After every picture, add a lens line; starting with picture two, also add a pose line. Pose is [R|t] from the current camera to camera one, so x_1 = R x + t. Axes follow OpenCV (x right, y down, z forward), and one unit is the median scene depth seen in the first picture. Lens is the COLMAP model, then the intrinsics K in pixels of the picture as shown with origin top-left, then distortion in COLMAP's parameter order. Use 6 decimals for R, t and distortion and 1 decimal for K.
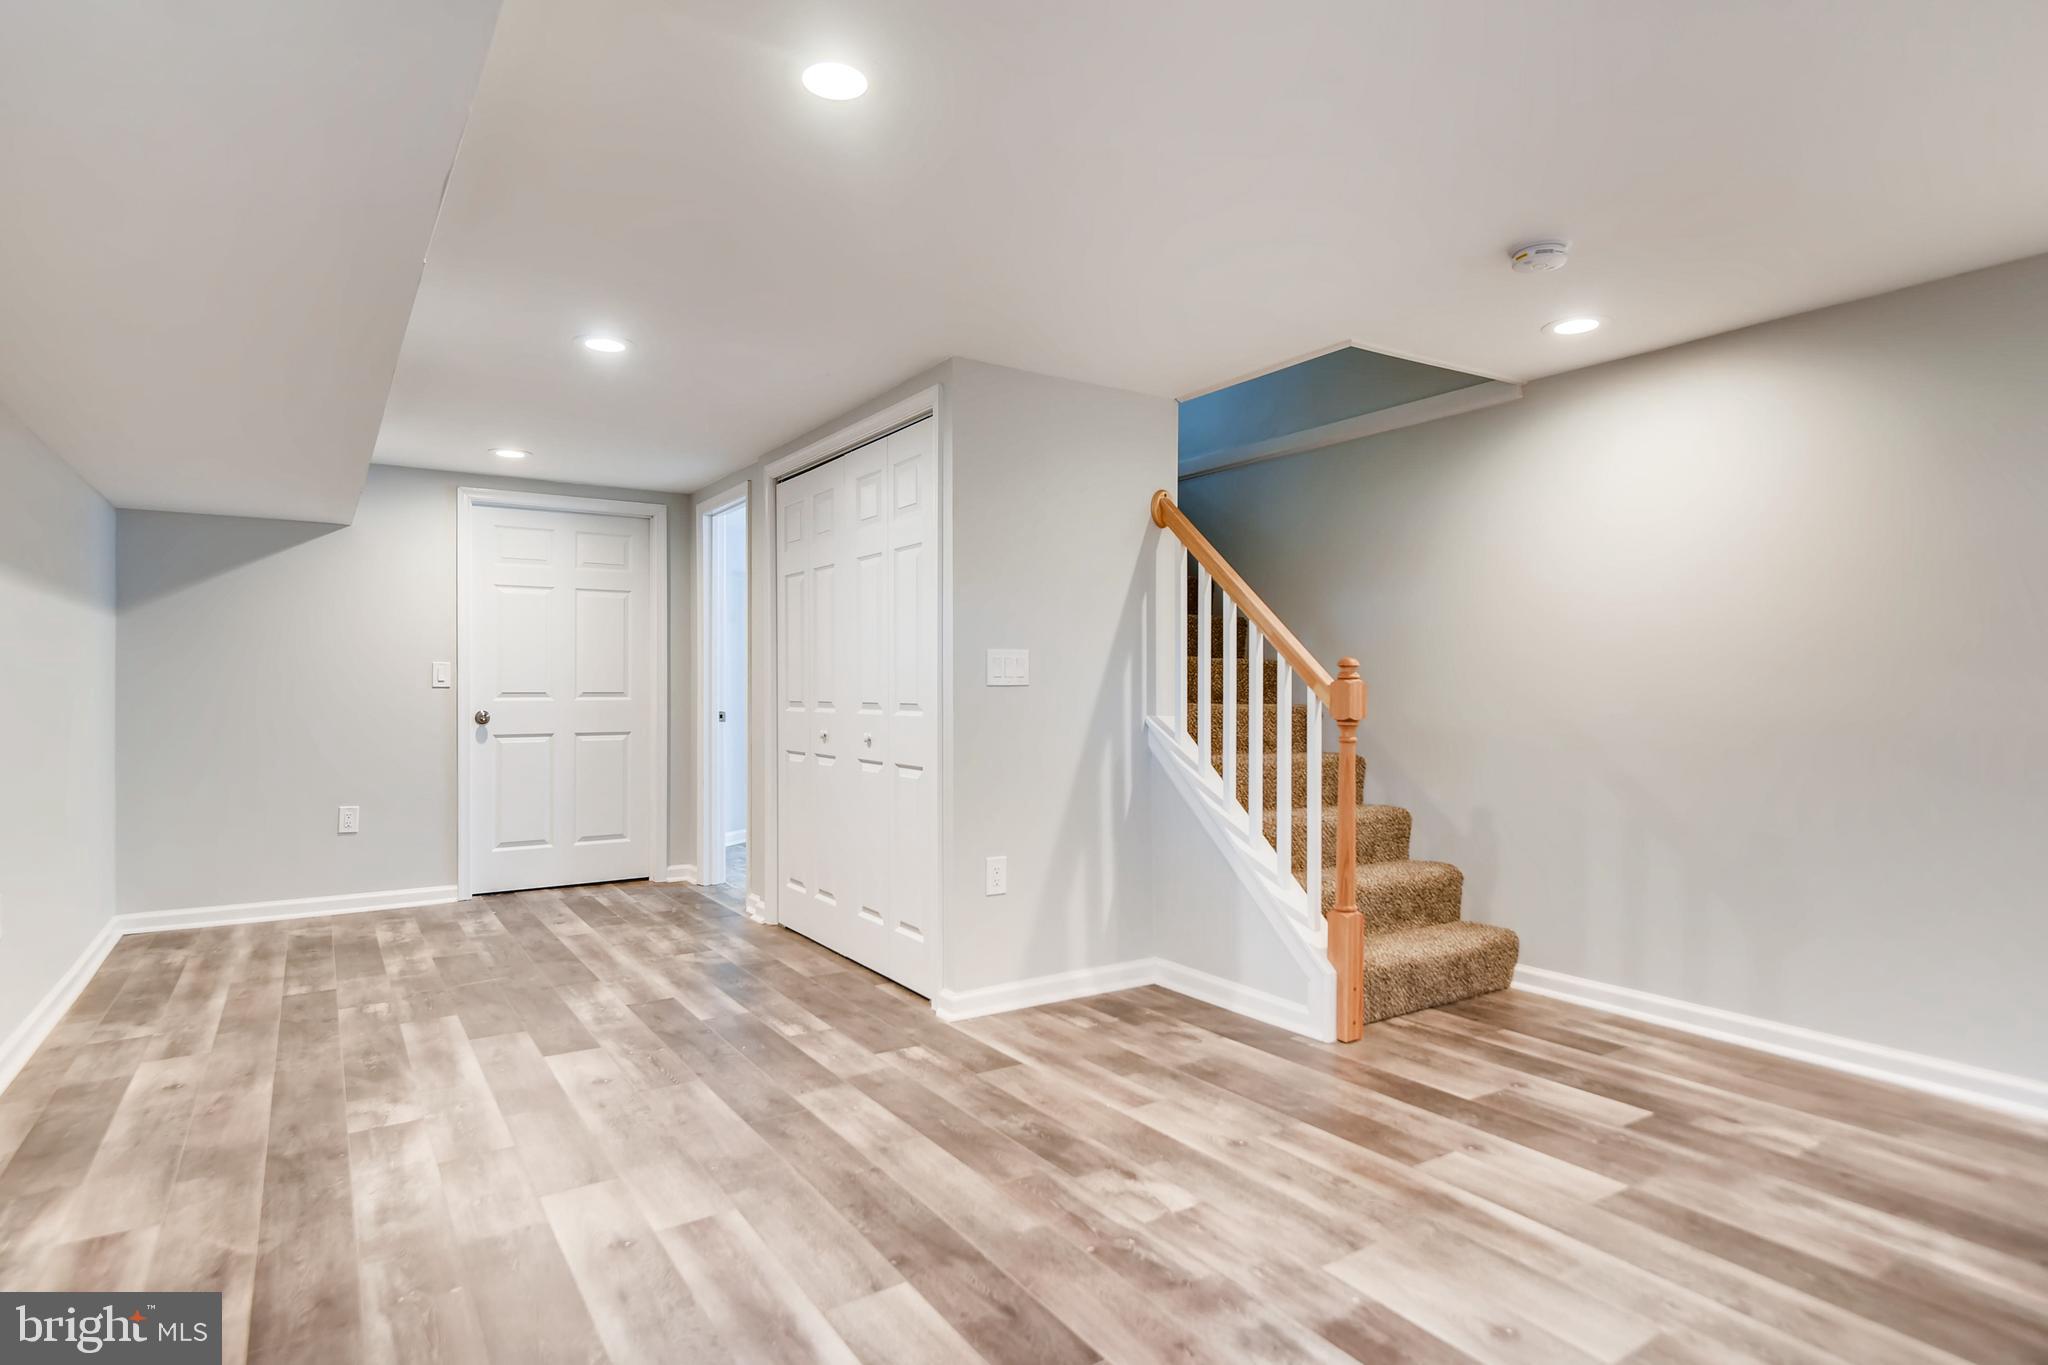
lens RADIAL K [[1074.0, 0, 1002.4], [0, 1074.0, 684.3], [0, 0, 1]] dist [-0.000154, -0.003217]
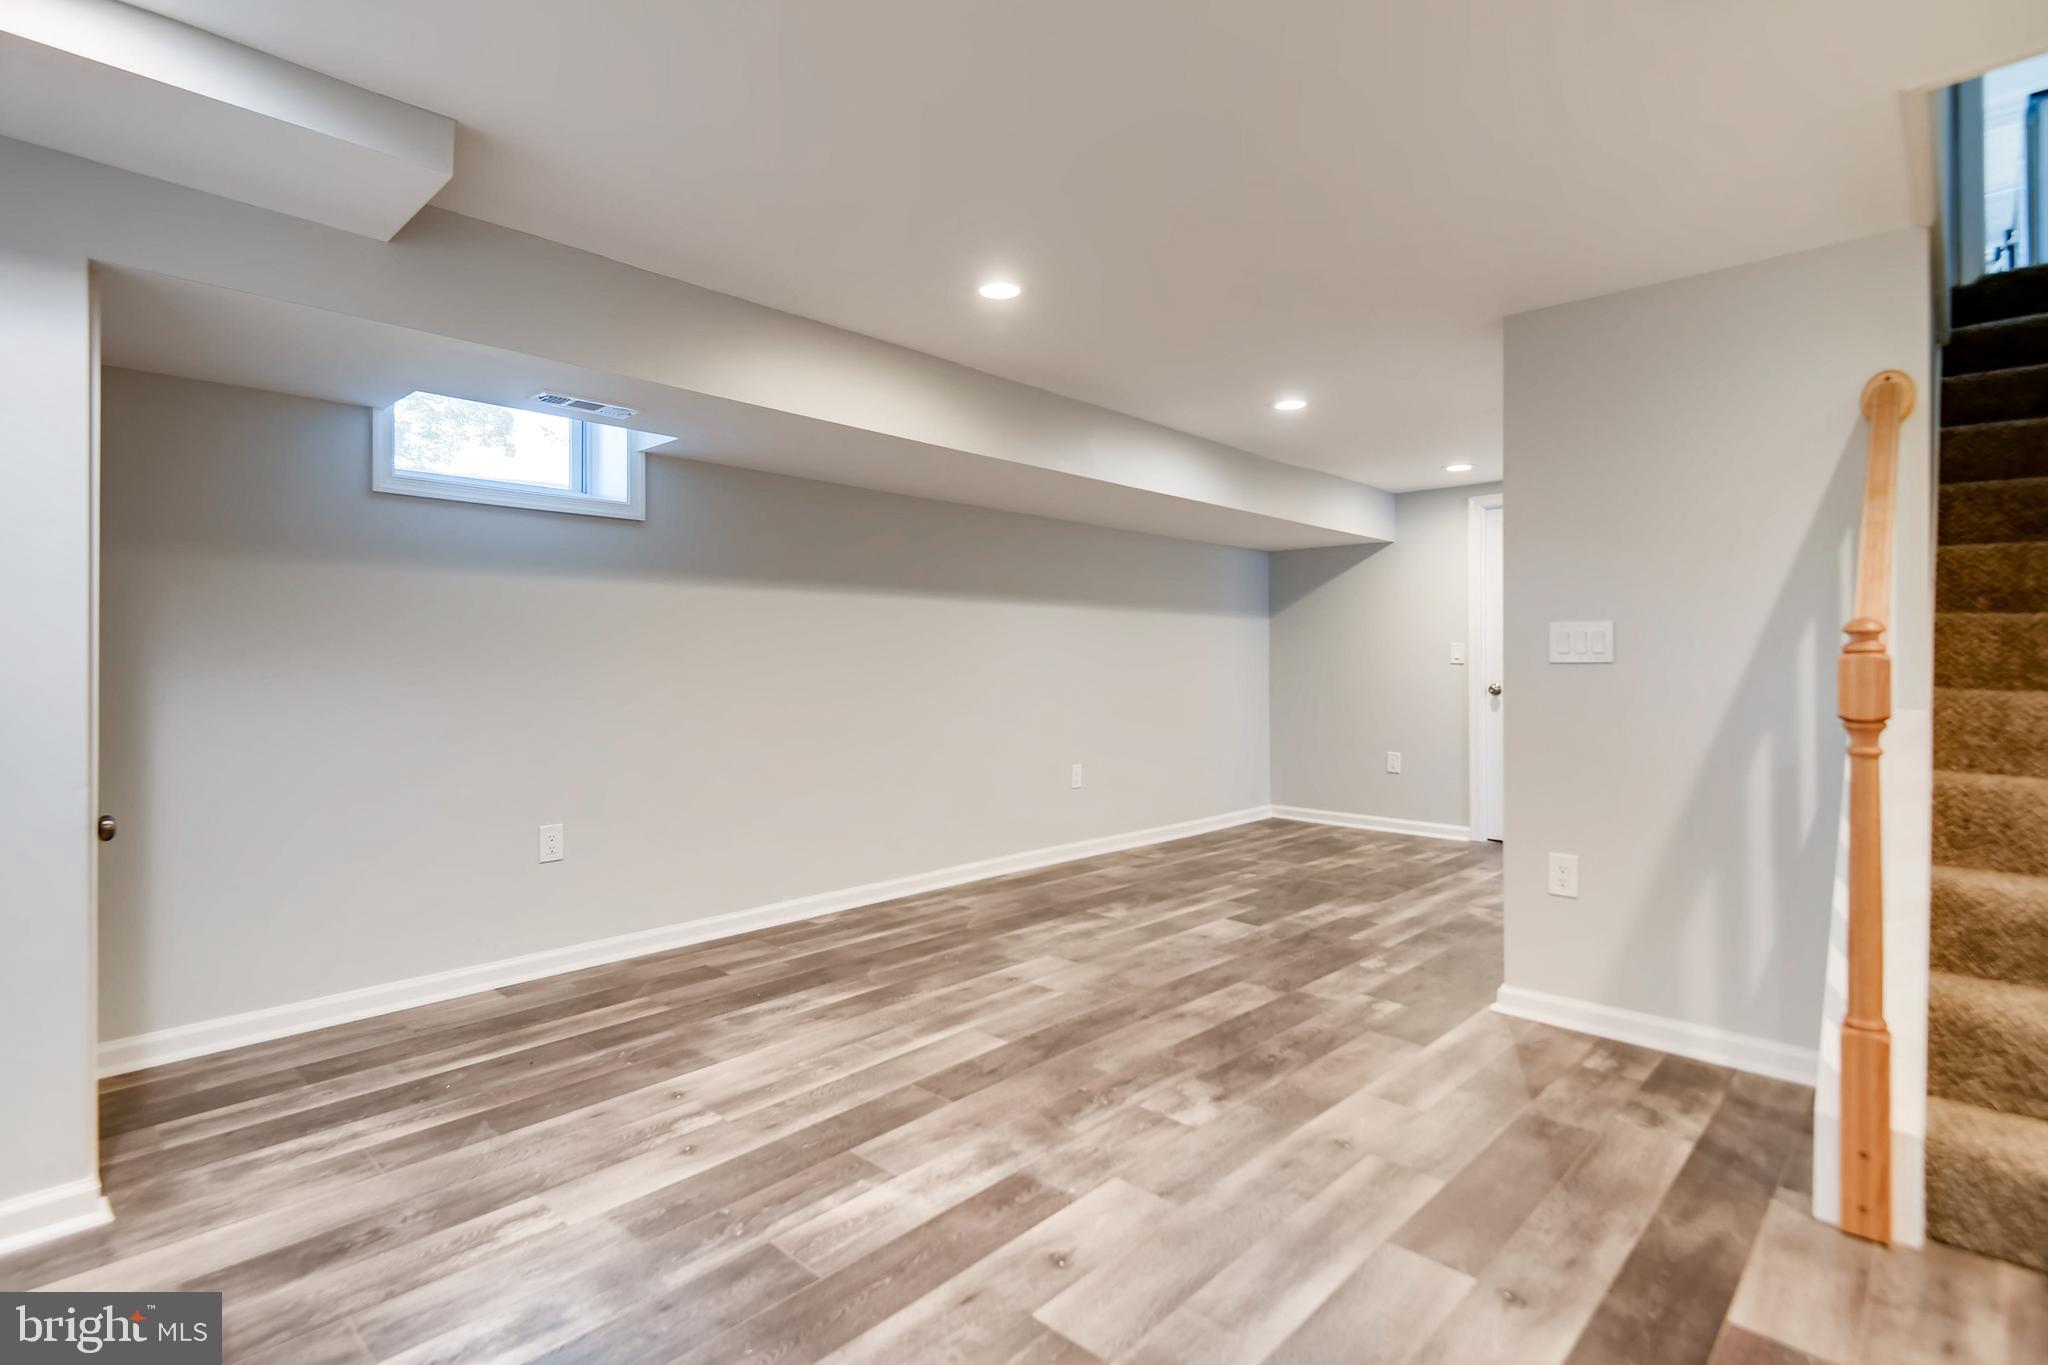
lens RADIAL K [[995.3, 0, 994.8], [0, 995.3, 654.4], [0, 0, 1]] dist [0.005965, -0.005189]
pose [[0.221034, -0.004562, -0.975255, 0.944360], [-0.002550, 0.999983, -0.005255, -0.000402], [0.975263, 0.003649, 0.221018, 0.468568]]
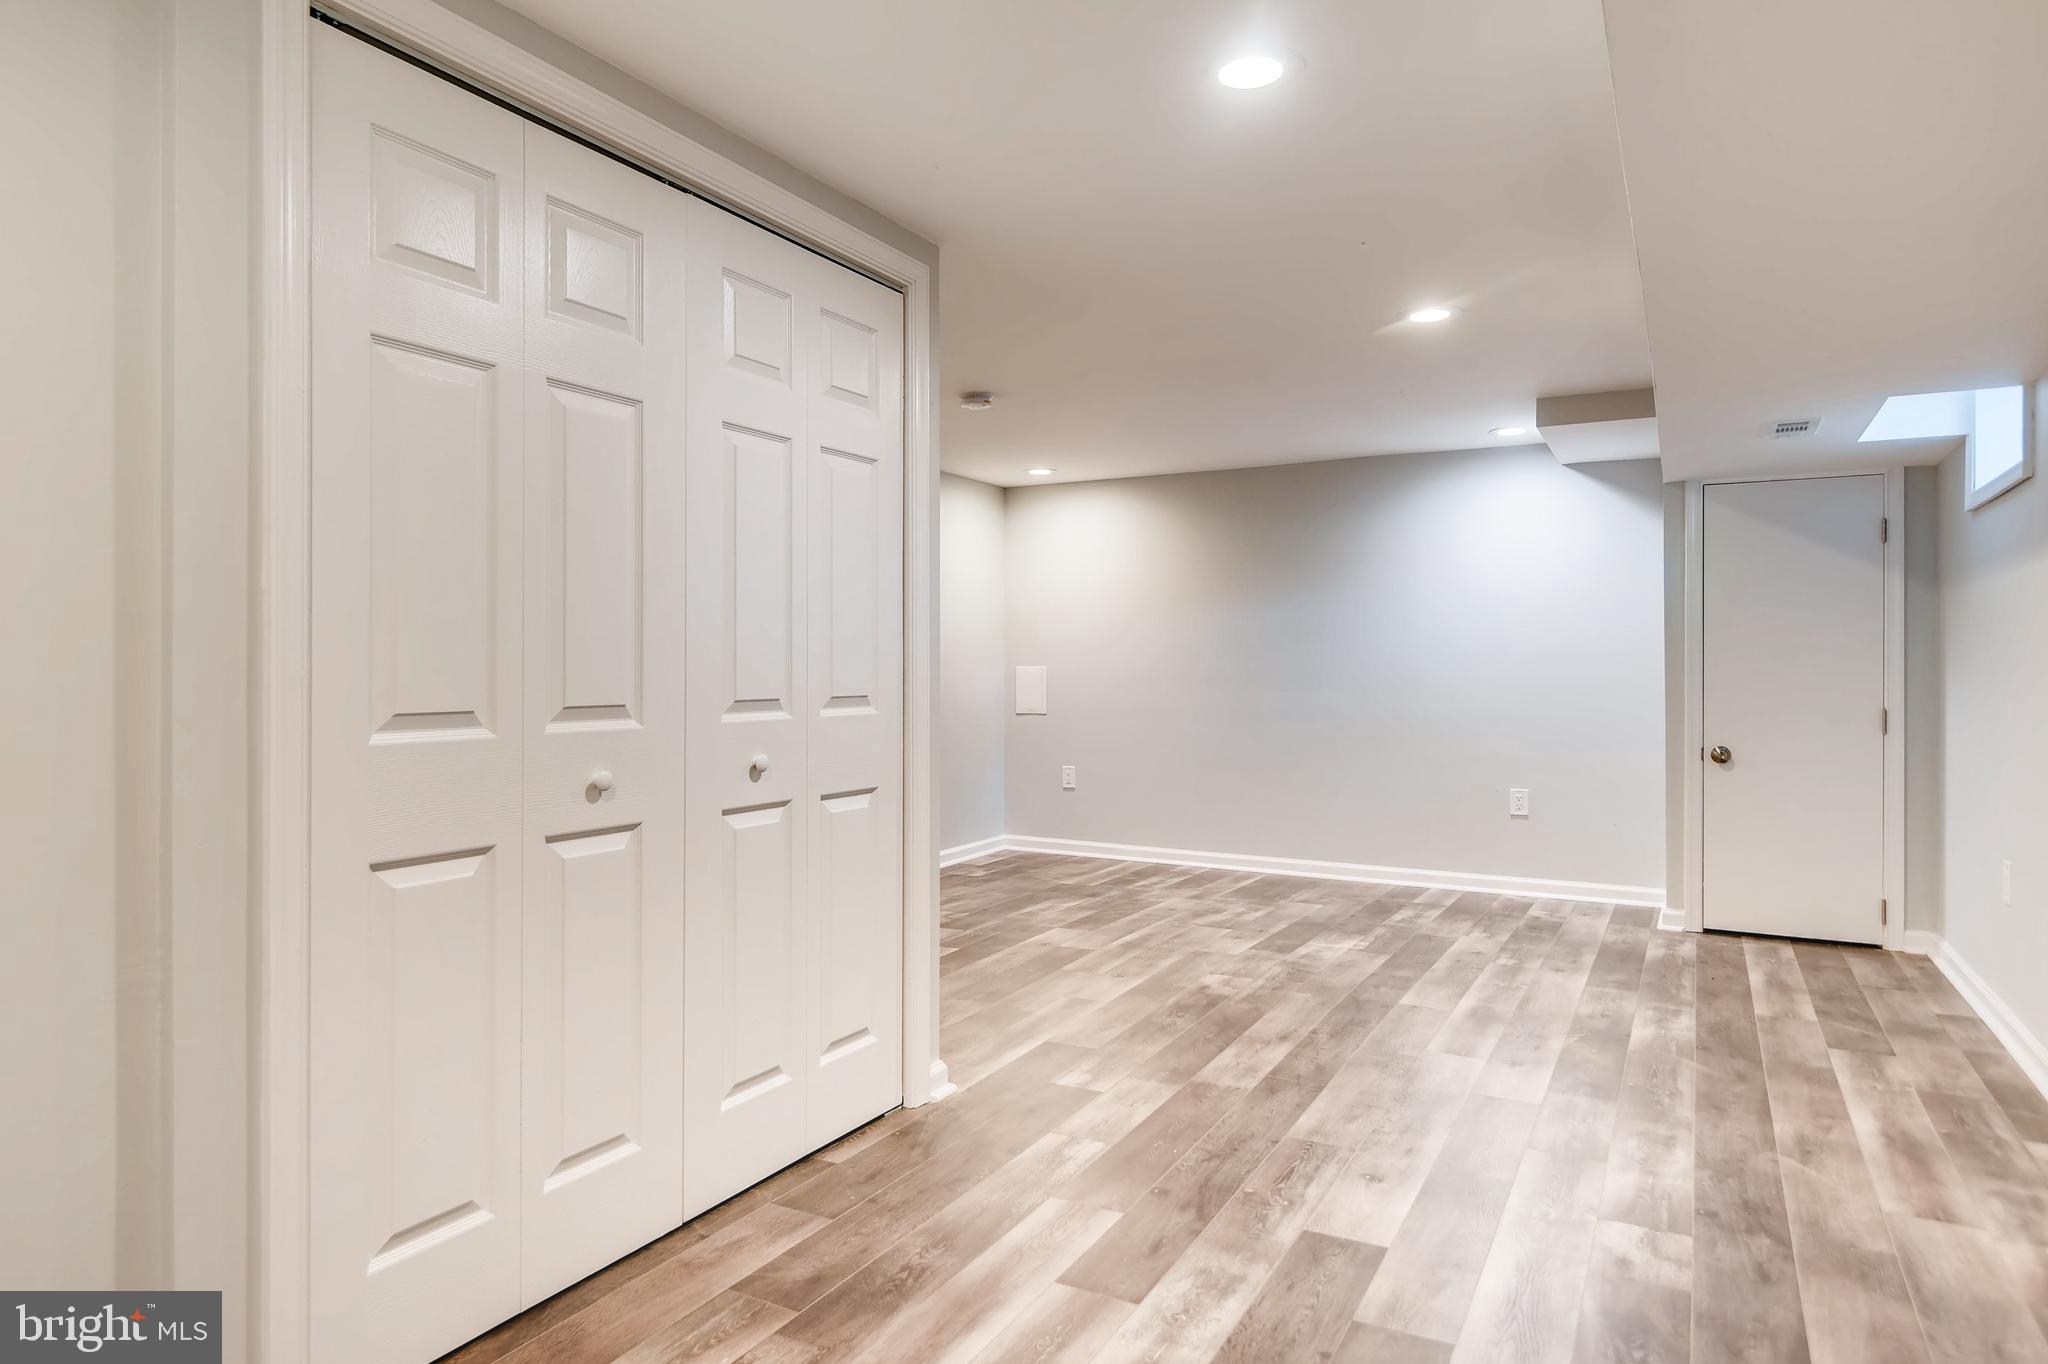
lens RADIAL K [[1231.2, 0, 1015.0], [0, 1231.2, 676.6], [0, 0, 1]] dist [0.000706, -0.001472]
pose [[-0.473073, -0.006545, 0.880999, -1.125020], [0.001468, 0.999965, 0.008217, 0.000141], [-0.881022, 0.005181, -0.473047, 1.795101]]
